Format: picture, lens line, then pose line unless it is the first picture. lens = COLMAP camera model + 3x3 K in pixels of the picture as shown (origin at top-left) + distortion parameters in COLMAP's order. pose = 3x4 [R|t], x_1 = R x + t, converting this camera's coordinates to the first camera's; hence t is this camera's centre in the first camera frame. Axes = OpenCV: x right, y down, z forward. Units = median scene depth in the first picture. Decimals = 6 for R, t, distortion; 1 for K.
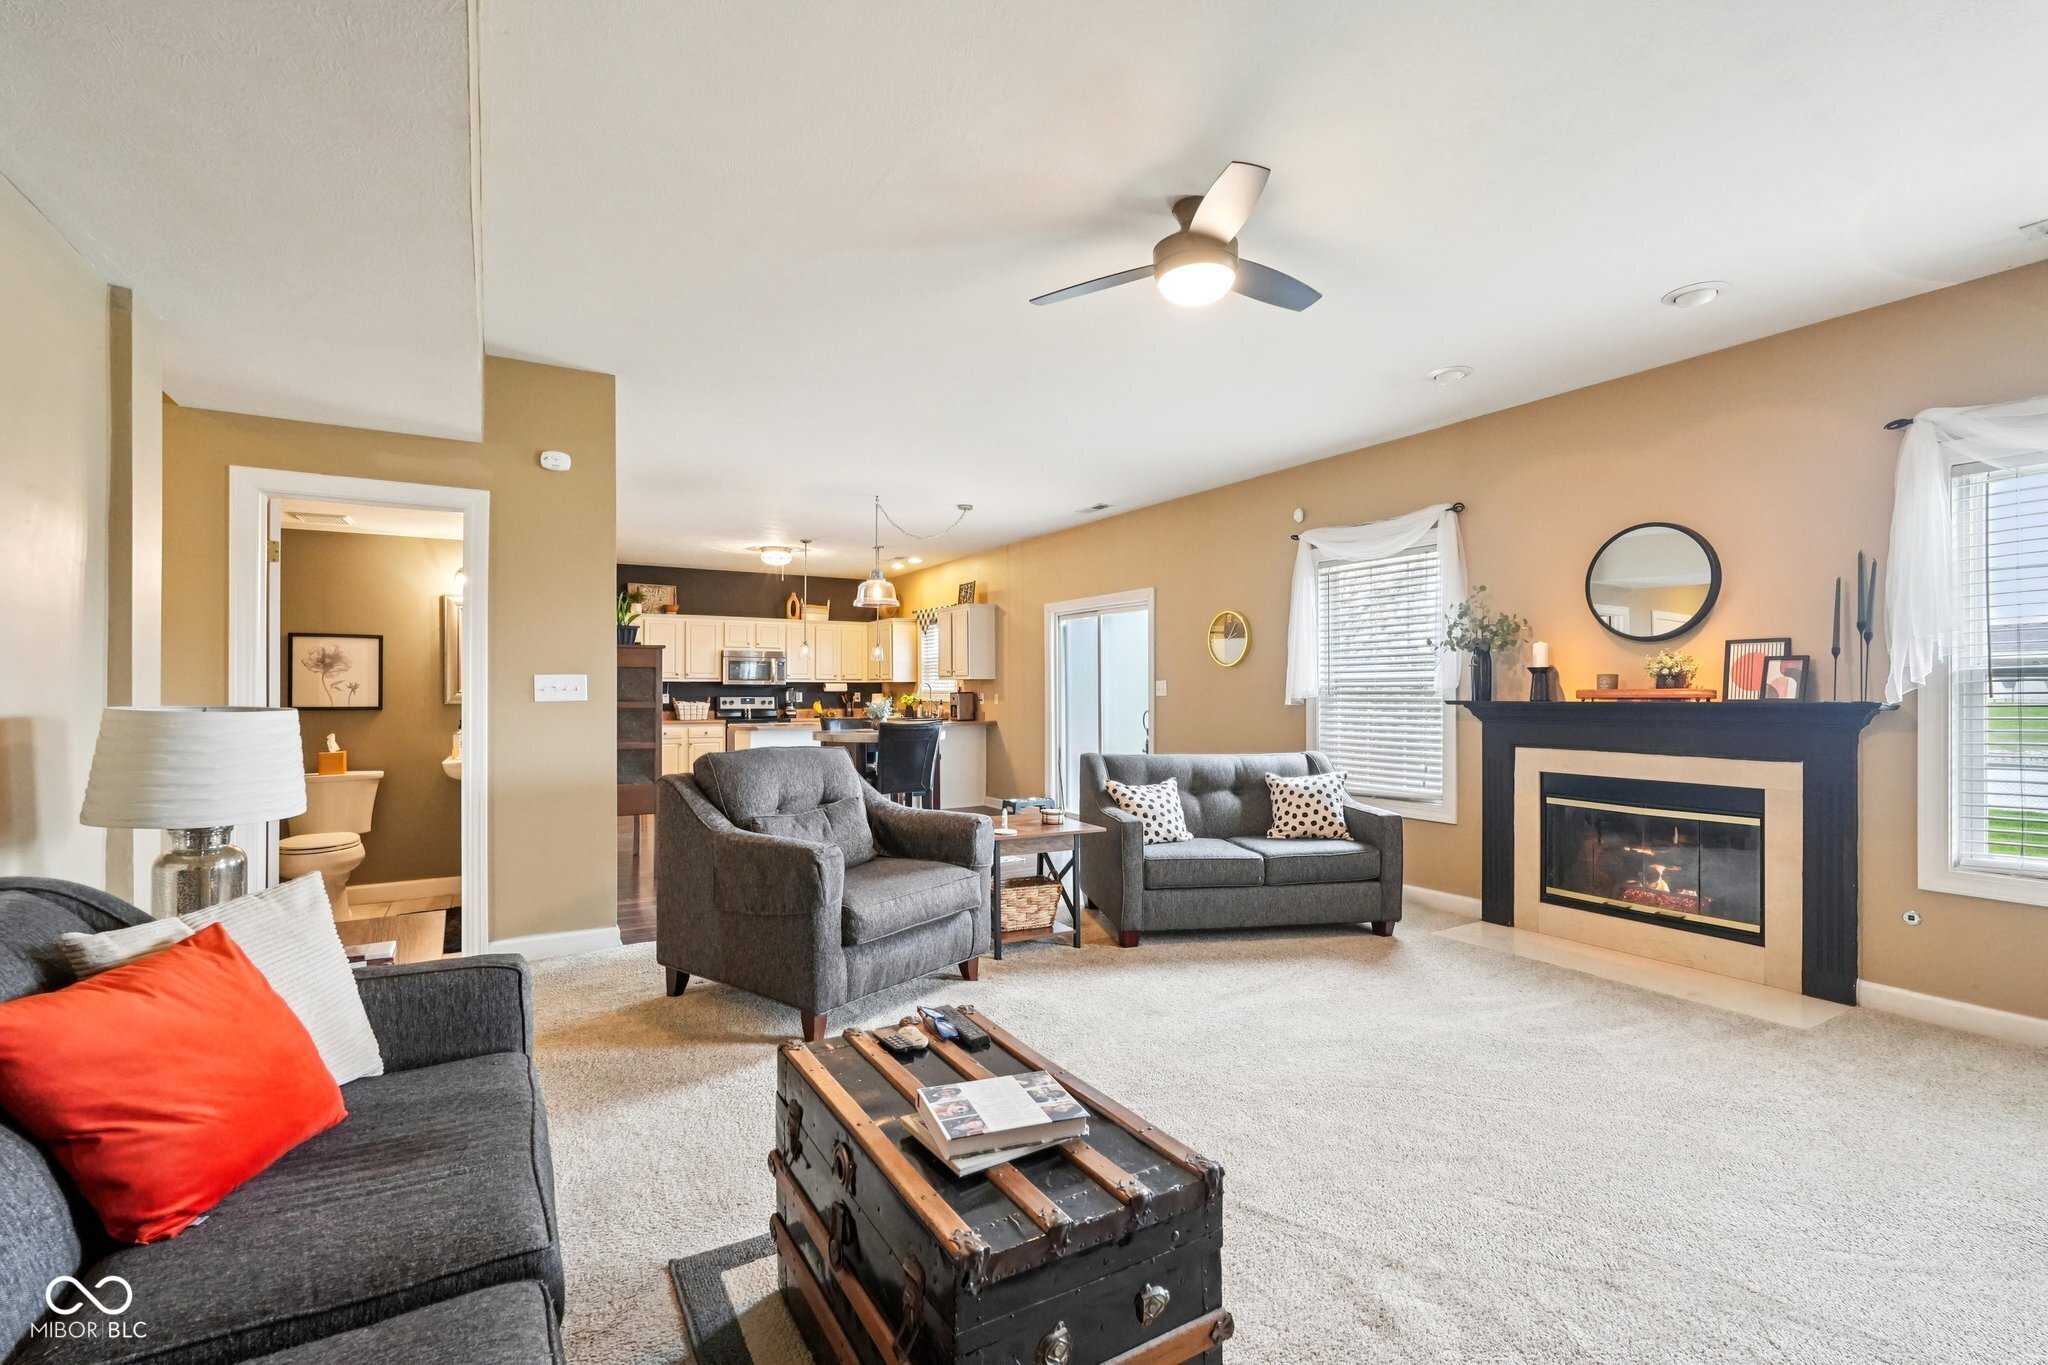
lens RADIAL K [[899.4, 0, 1021.5], [0, 899.4, 684.1], [0, 0, 1]] dist [-0.016250, 0.009304]
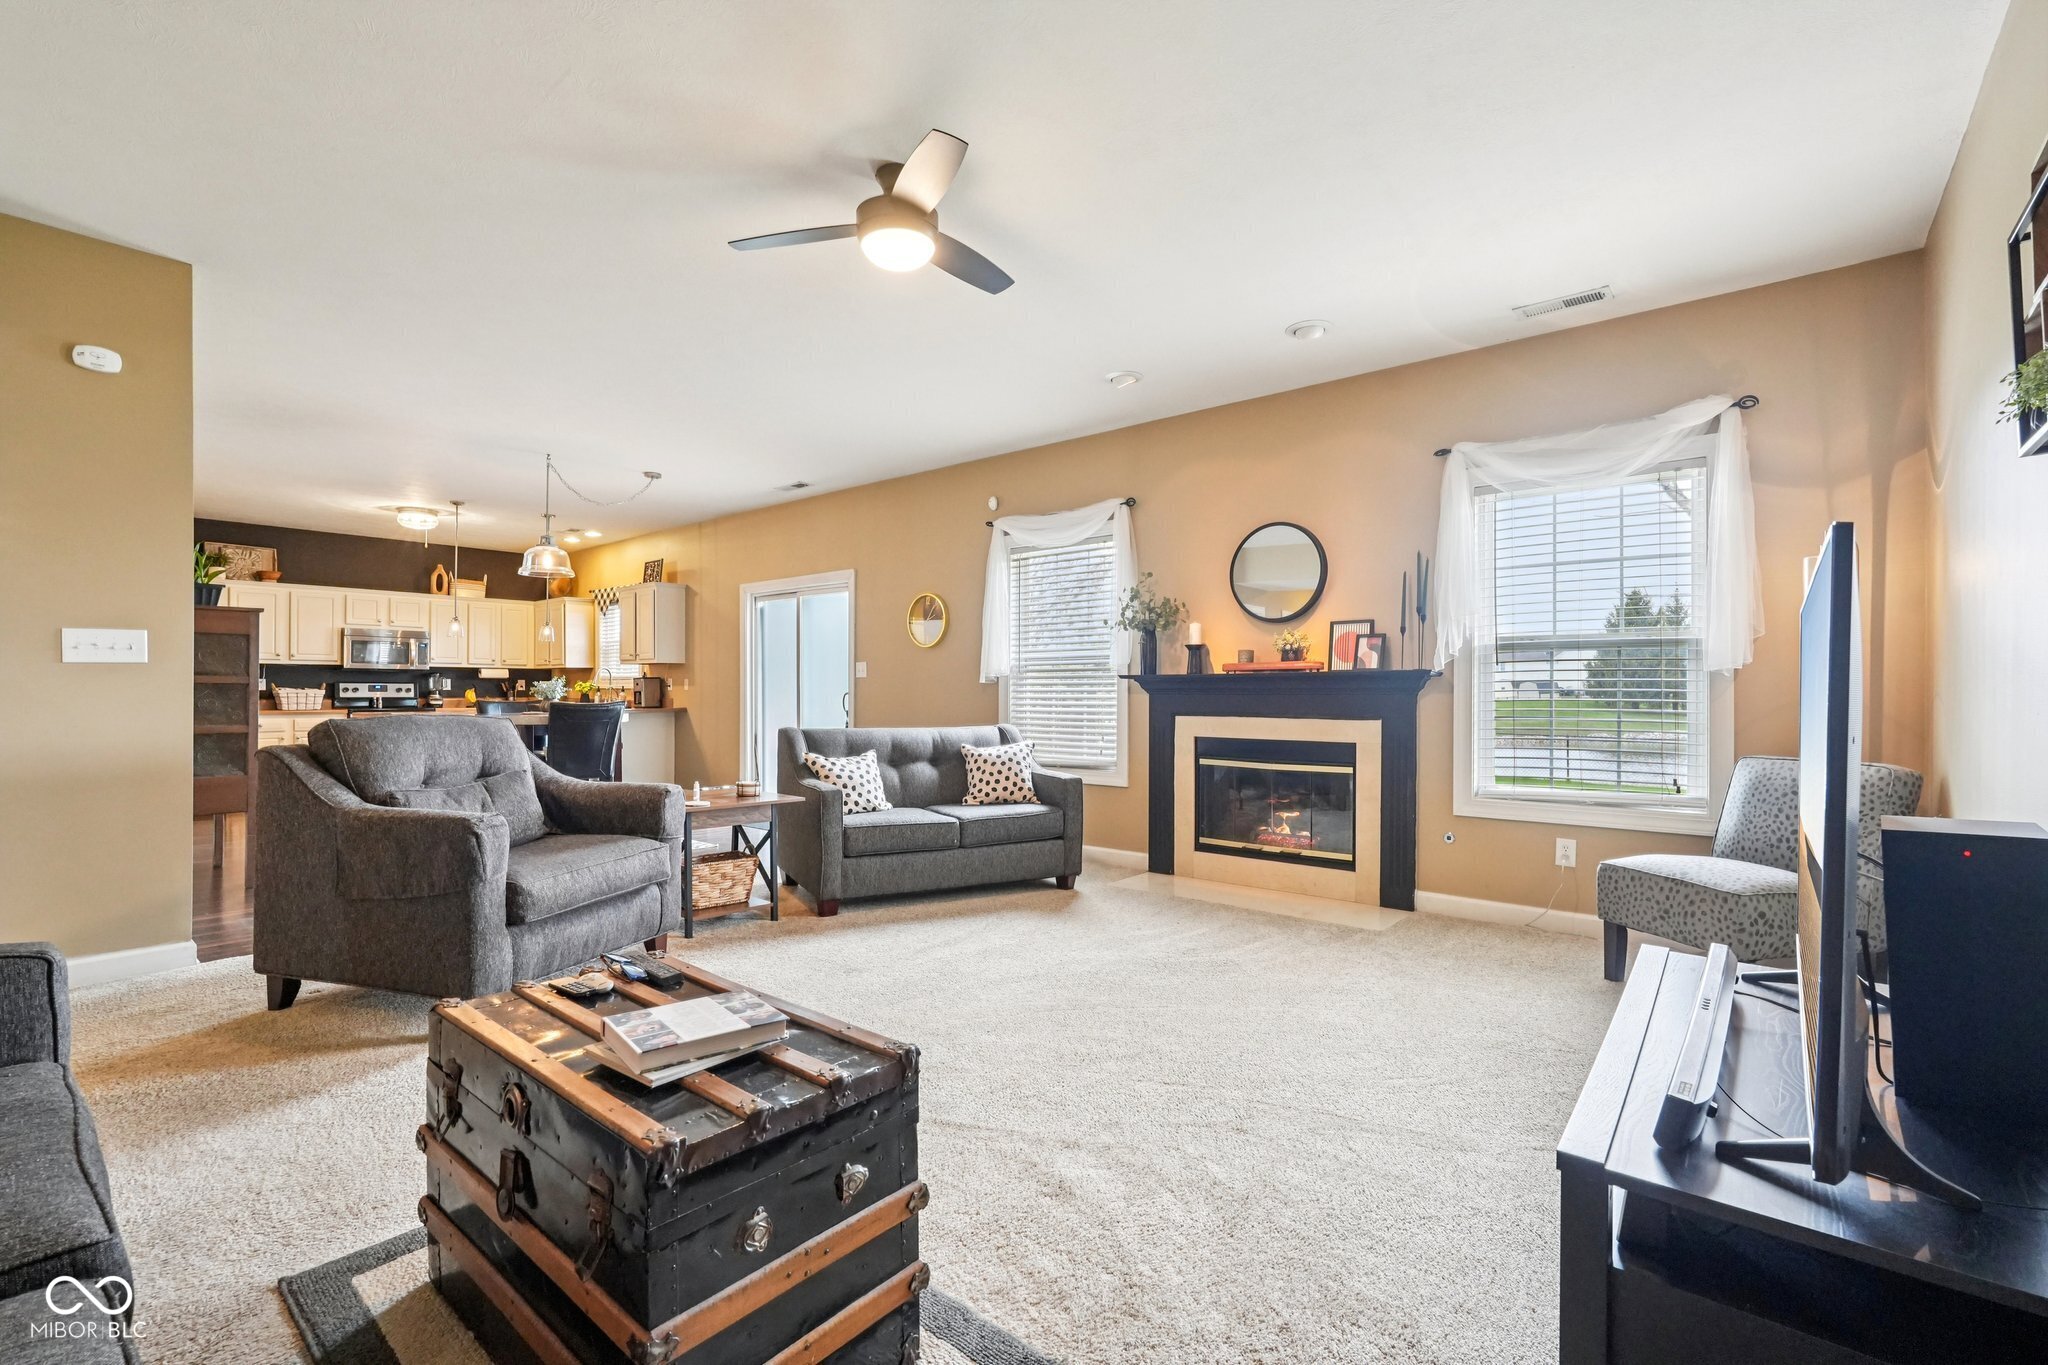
lens RADIAL K [[899.4, 0, 1021.5], [0, 899.4, 684.1], [0, 0, 1]] dist [-0.016250, 0.009304]
pose [[0.945891, 0.003953, 0.324460, -0.001908], [-0.003871, 0.999992, -0.000900, 0.032825], [-0.324461, -0.000405, 0.945899, -0.012978]]
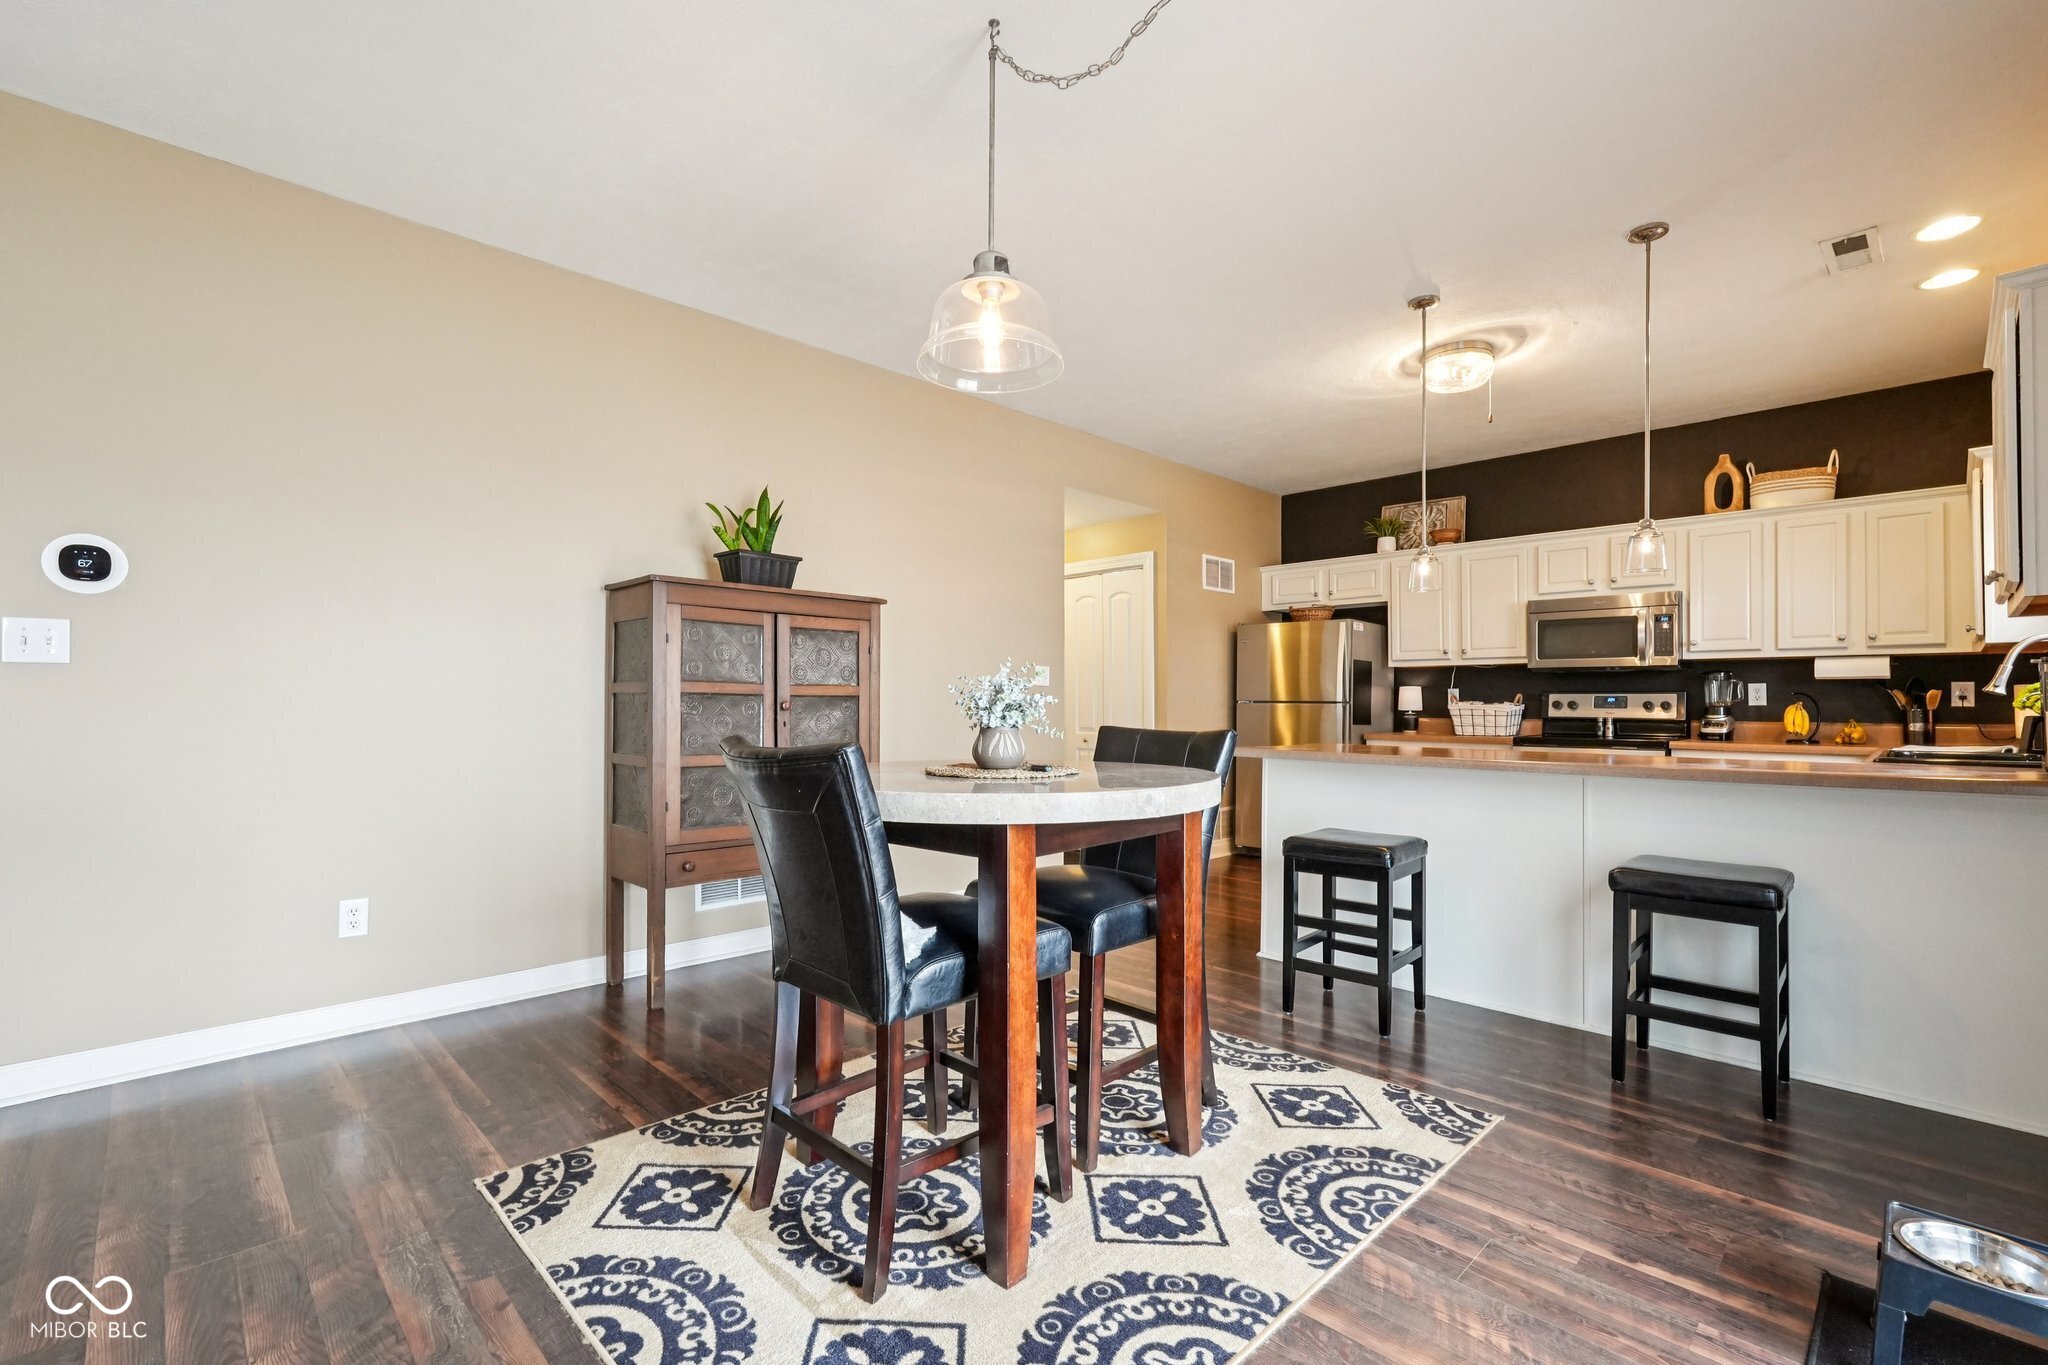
lens RADIAL K [[913.0, 0, 1020.8], [0, 913.0, 692.1], [0, 0, 1]] dist [-0.014297, 0.010188]
pose [[0.241495, -0.010259, -0.970348, 0.227721], [0.003131, 0.999947, -0.009793, 0.042797], [0.970397, -0.000673, 0.241515, 1.413302]]
